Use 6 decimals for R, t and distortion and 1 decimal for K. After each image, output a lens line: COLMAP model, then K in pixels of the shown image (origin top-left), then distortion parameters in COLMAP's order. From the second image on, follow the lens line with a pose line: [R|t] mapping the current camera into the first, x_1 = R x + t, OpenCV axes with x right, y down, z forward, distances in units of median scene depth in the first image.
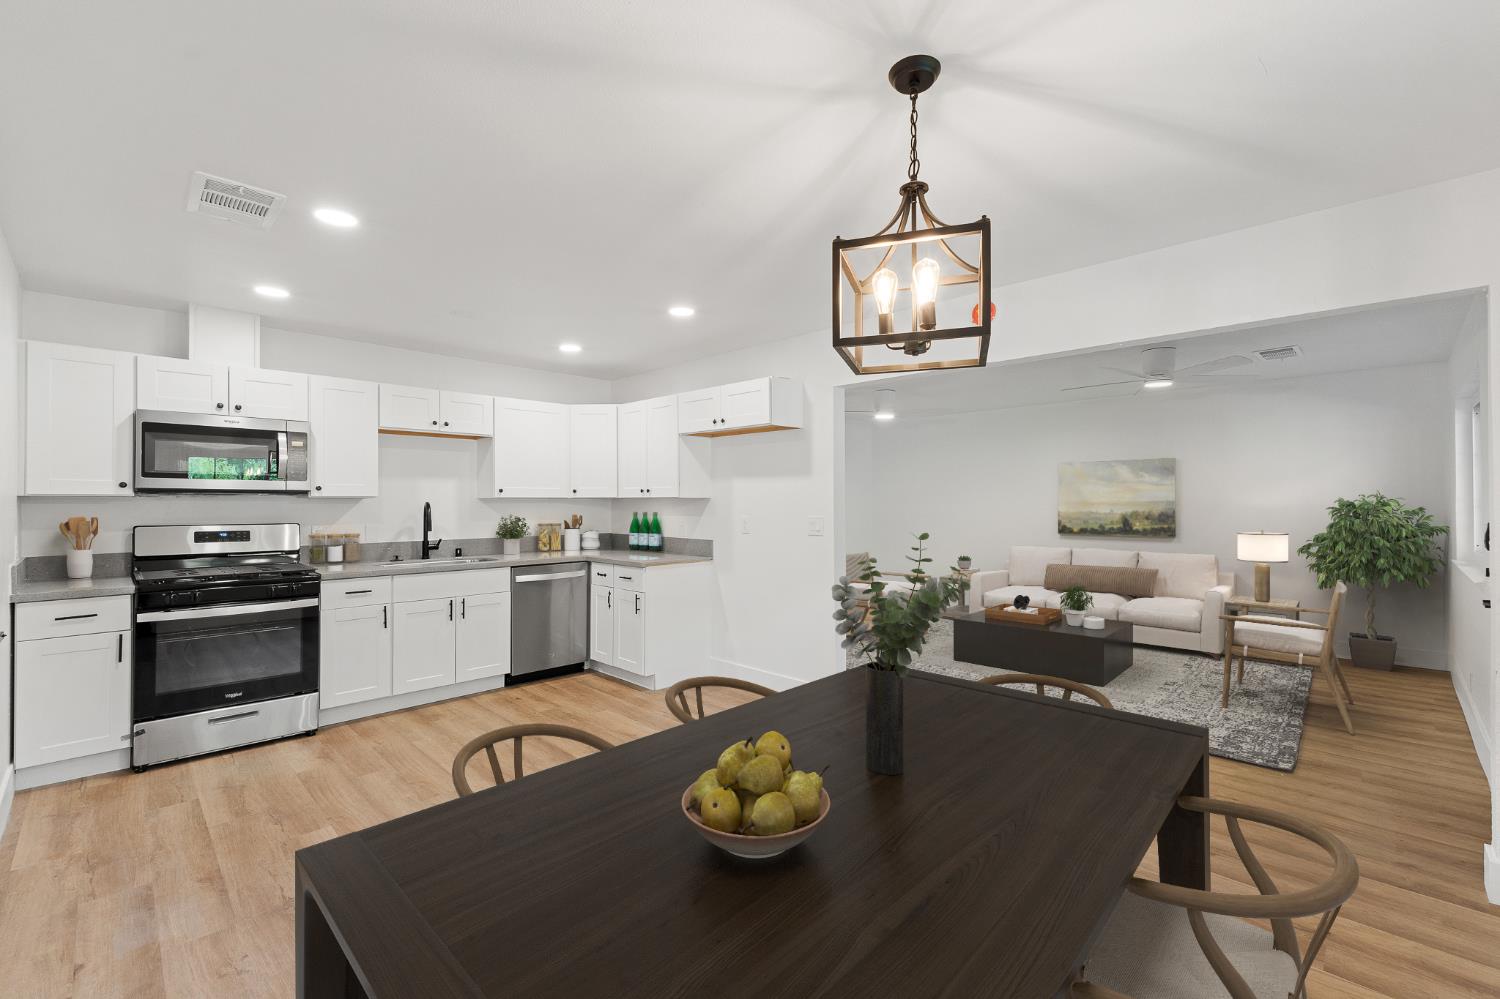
lens RADIAL K [[640.8, 0, 759.6], [0, 640.8, 499.3], [0, 0, 1]] dist [0.011028, -0.001137]
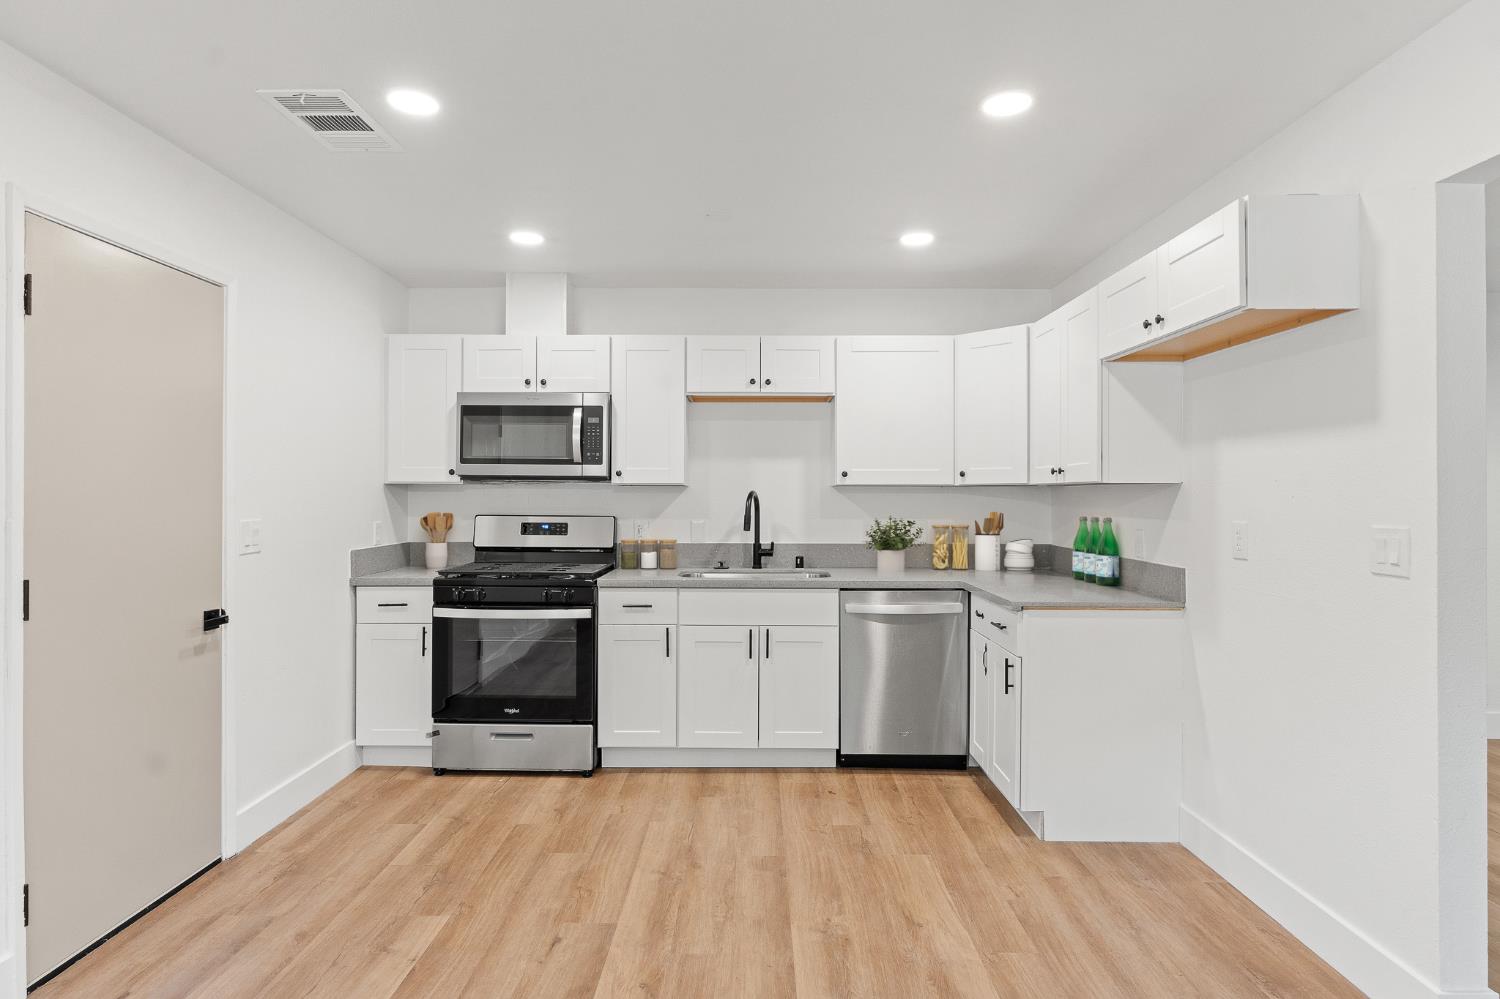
lens RADIAL K [[837.2, 0, 743.4], [0, 837.2, 493.0], [0, 0, 1]] dist [-0.002151, 0.000751]
pose [[0.698605, 0.002600, -0.715503, 0.190914], [-0.000842, 0.999996, 0.002812, 0.004766], [0.715507, -0.001362, 0.698604, 0.387303]]
